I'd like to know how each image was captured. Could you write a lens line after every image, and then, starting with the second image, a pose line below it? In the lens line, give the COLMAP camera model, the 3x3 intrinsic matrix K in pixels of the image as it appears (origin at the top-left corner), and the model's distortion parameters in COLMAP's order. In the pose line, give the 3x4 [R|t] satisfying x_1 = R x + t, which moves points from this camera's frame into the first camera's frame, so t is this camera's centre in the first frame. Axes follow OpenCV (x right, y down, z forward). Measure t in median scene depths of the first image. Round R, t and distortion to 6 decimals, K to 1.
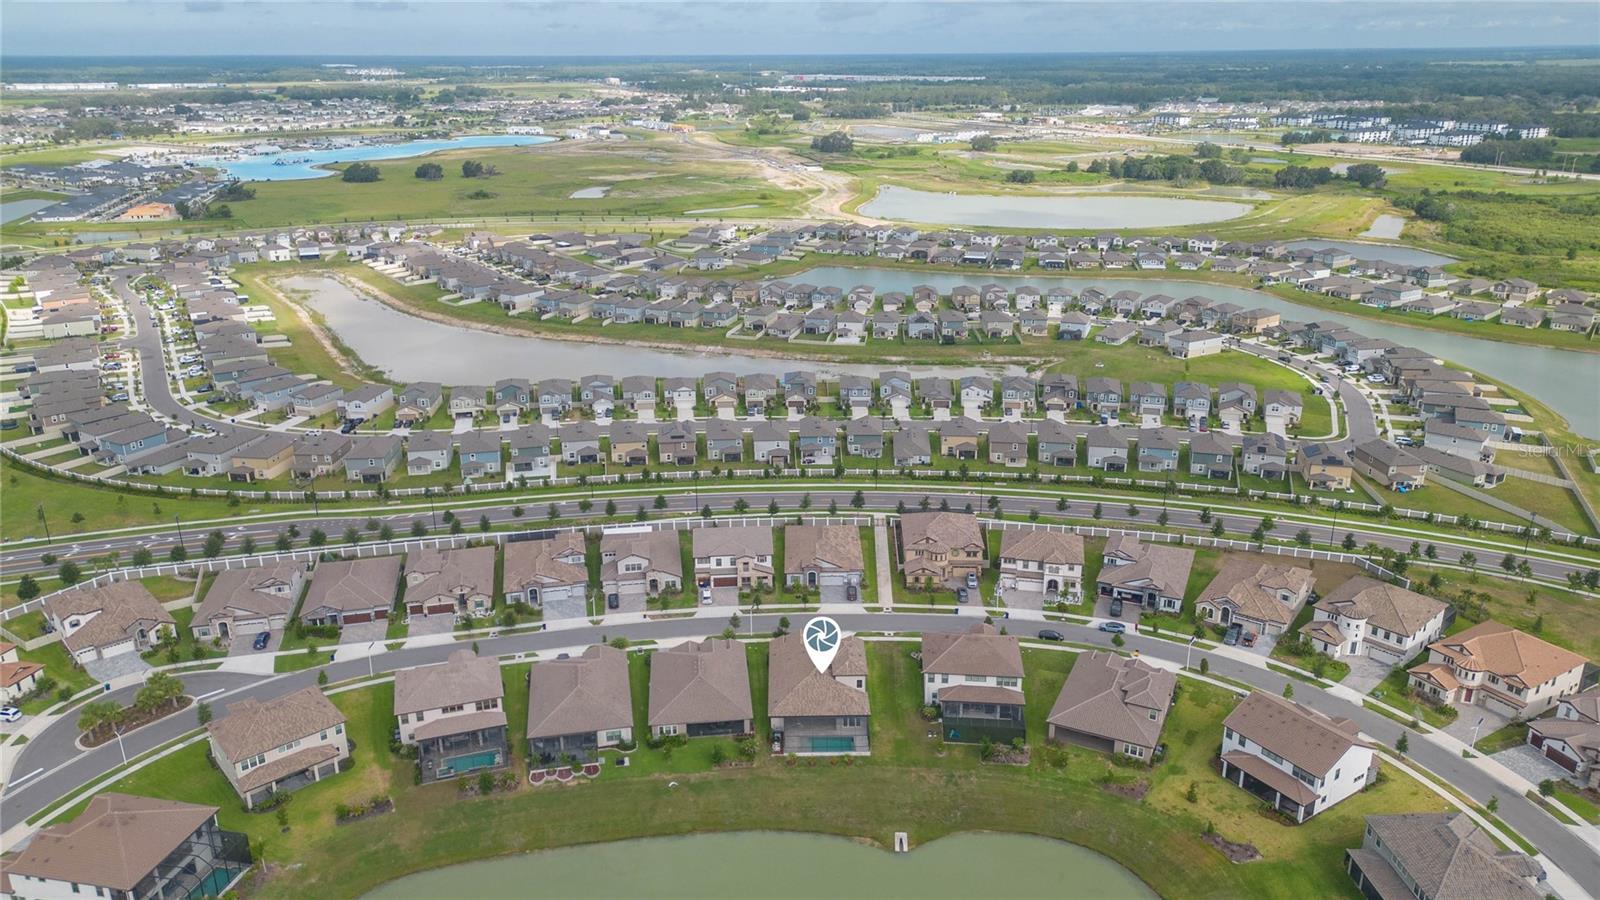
lens RADIAL K [[1151.0, 0, 800.0], [0, 1151.0, 450.0], [0, 0, 1]] dist [0.104999, -0.137927]
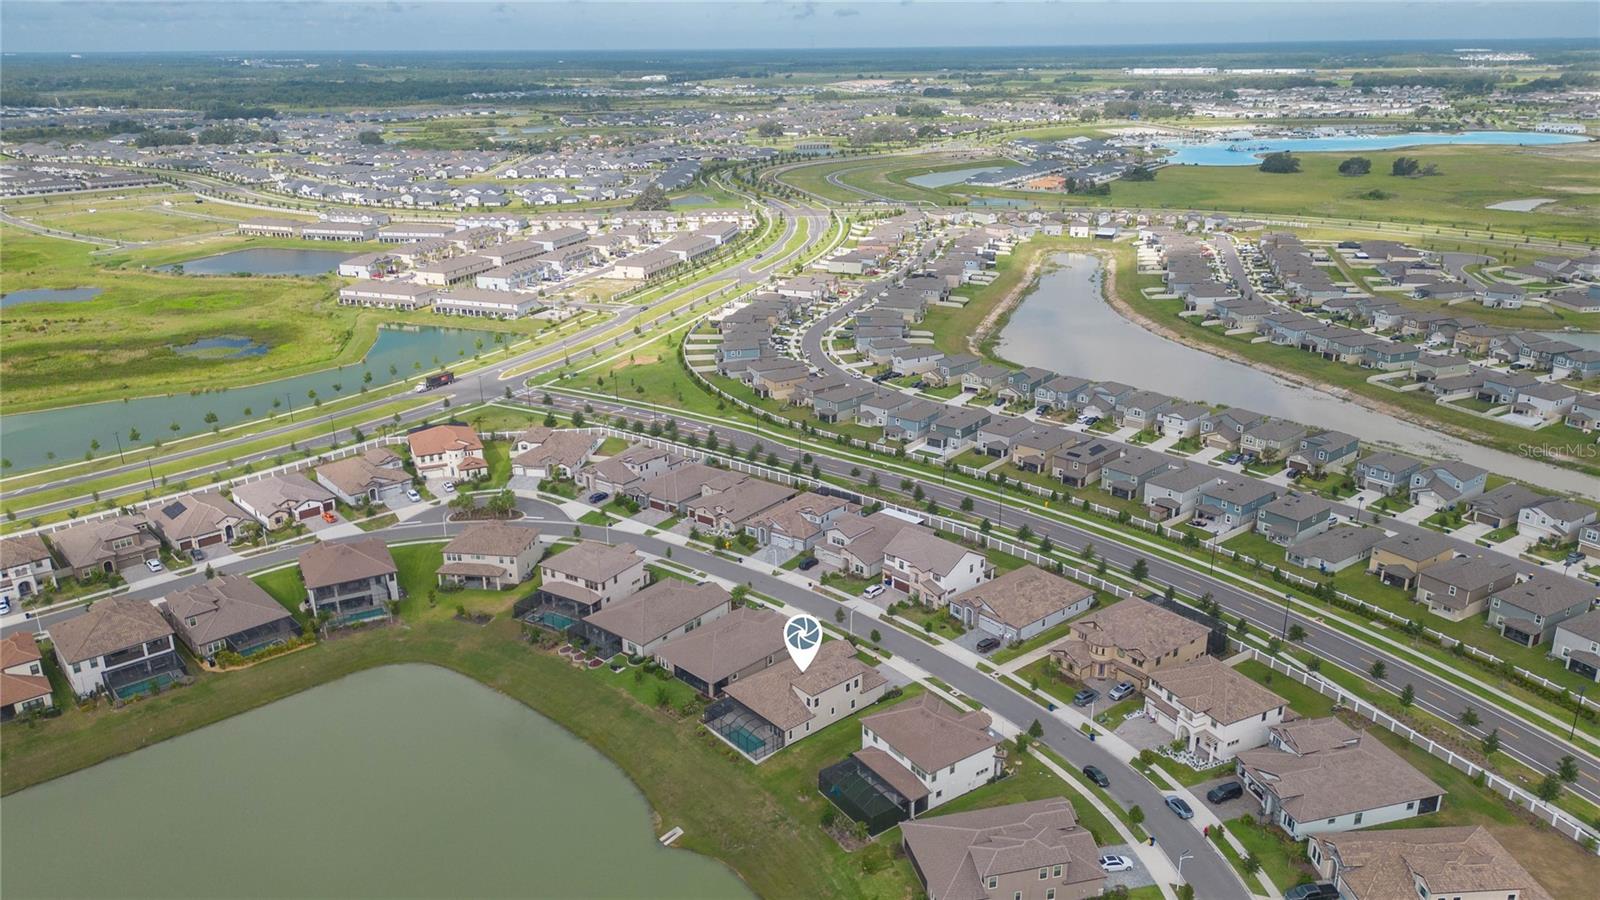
lens RADIAL K [[1161.1, 0, 790.6], [0, 1161.1, 453.0], [0, 0, 1]] dist [0.092151, -0.102731]
pose [[0.623207, 0.257780, -0.738351, 0.394678], [-0.249873, 0.960261, 0.124349, -0.064147], [0.741064, 0.106998, 0.662854, 0.179626]]
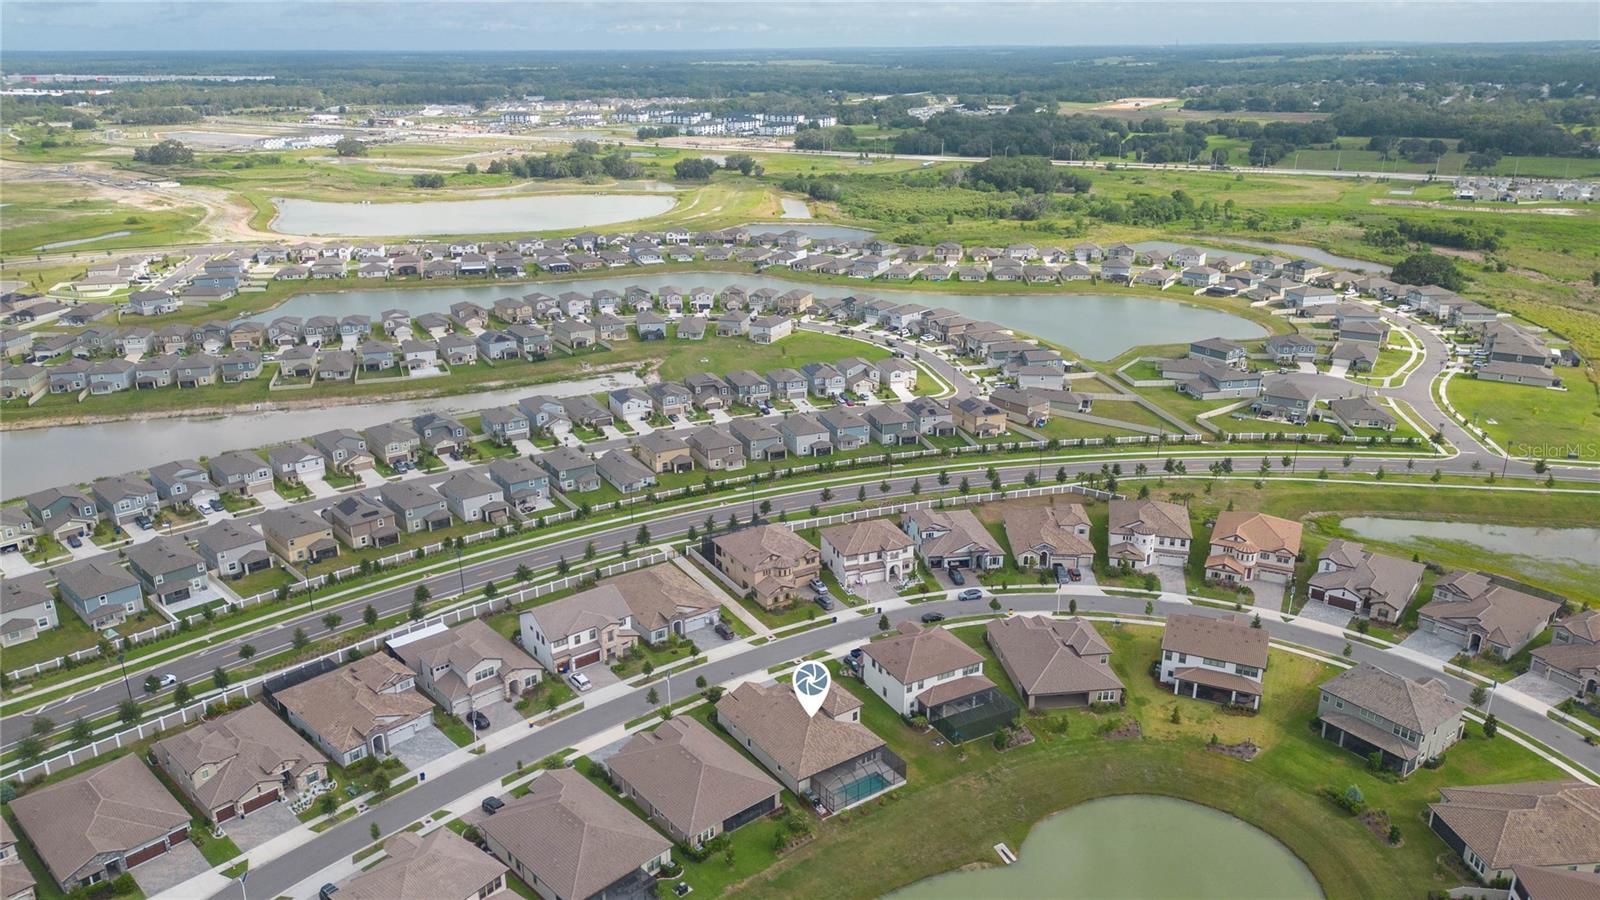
lens RADIAL K [[1156.2, 0, 804.6], [0, 1156.2, 453.3], [0, 0, 1]] dist [0.077462, -0.082249]
pose [[0.829668, -0.184394, 0.526925, -0.246033], [0.183215, 0.981533, 0.055001, -0.037499], [-0.527337, 0.050908, 0.848130, 0.117184]]
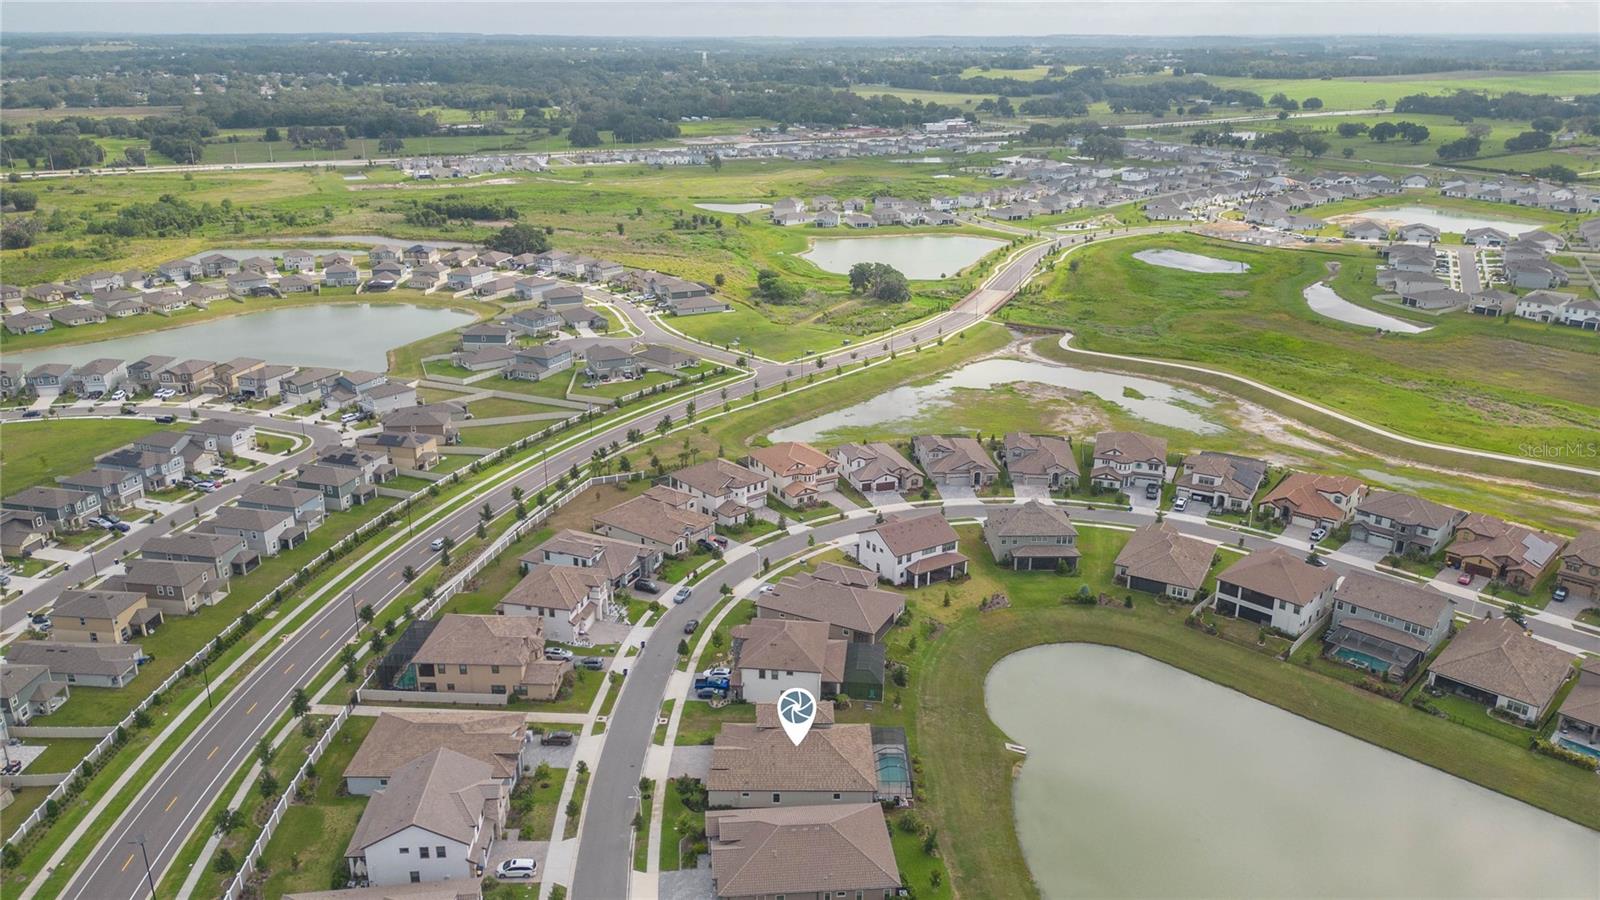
lens RADIAL K [[1156.2, 0, 804.6], [0, 1156.2, 453.3], [0, 0, 1]] dist [0.077462, -0.082249]
pose [[0.010096, -0.336992, 0.941454, -0.414142], [0.330978, 0.889558, 0.314866, -0.155987], [-0.943585, 0.308421, 0.120517, 0.471478]]
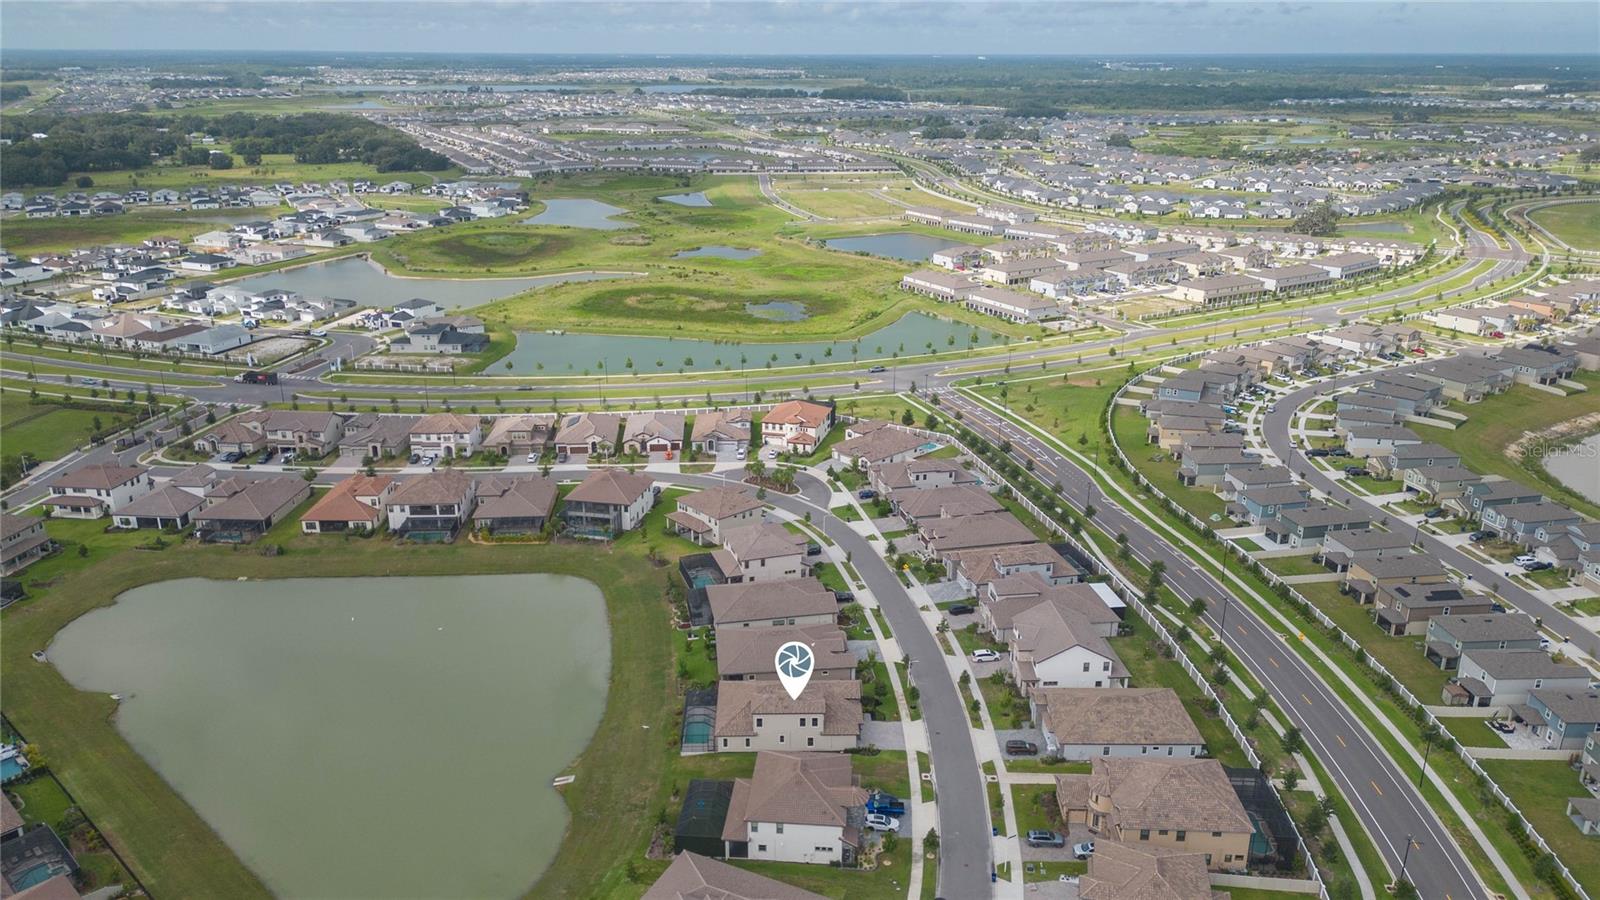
lens RADIAL K [[1173.7, 0, 780.2], [0, 1173.7, 449.7], [0, 0, 1]] dist [0.092809, -0.110151]
pose [[-0.022869, 0.325256, -0.945349, 0.497749], [-0.328807, 0.890544, 0.314354, -0.170148], [0.944120, 0.318026, 0.086580, 0.483787]]
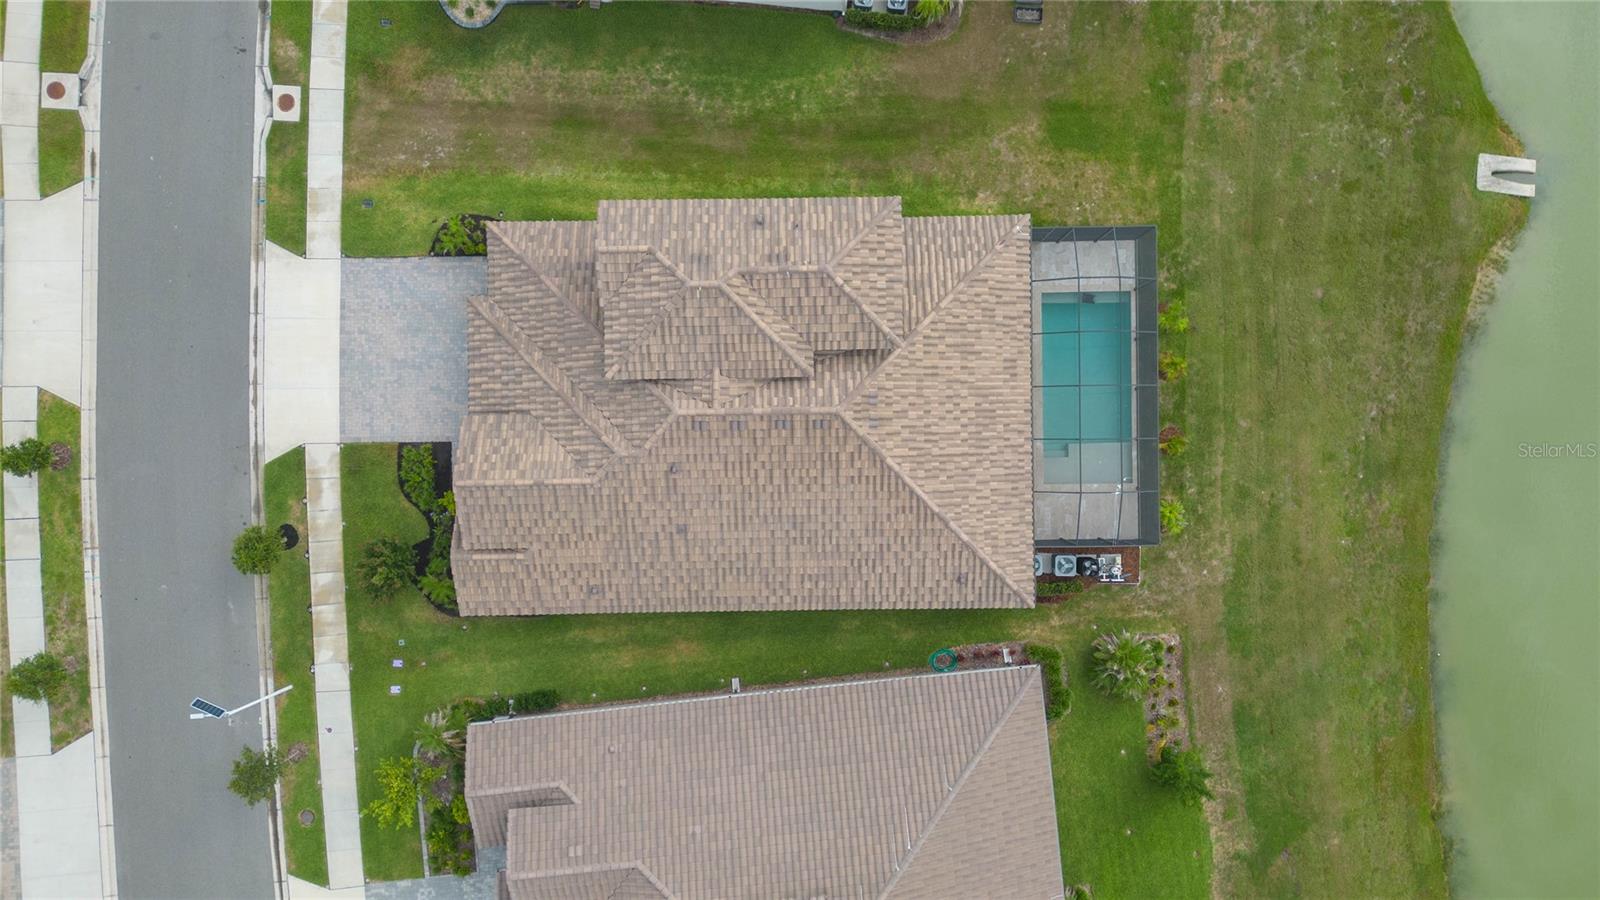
lens RADIAL K [[1156.2, 0, 804.6], [0, 1156.2, 453.3], [0, 0, 1]] dist [0.077462, -0.082249]
pose [[0.009267, -0.999933, 0.006997, 0.003485], [0.338721, 0.009723, 0.940837, -0.017706], [-0.940841, -0.006349, 0.338788, 0.521436]]
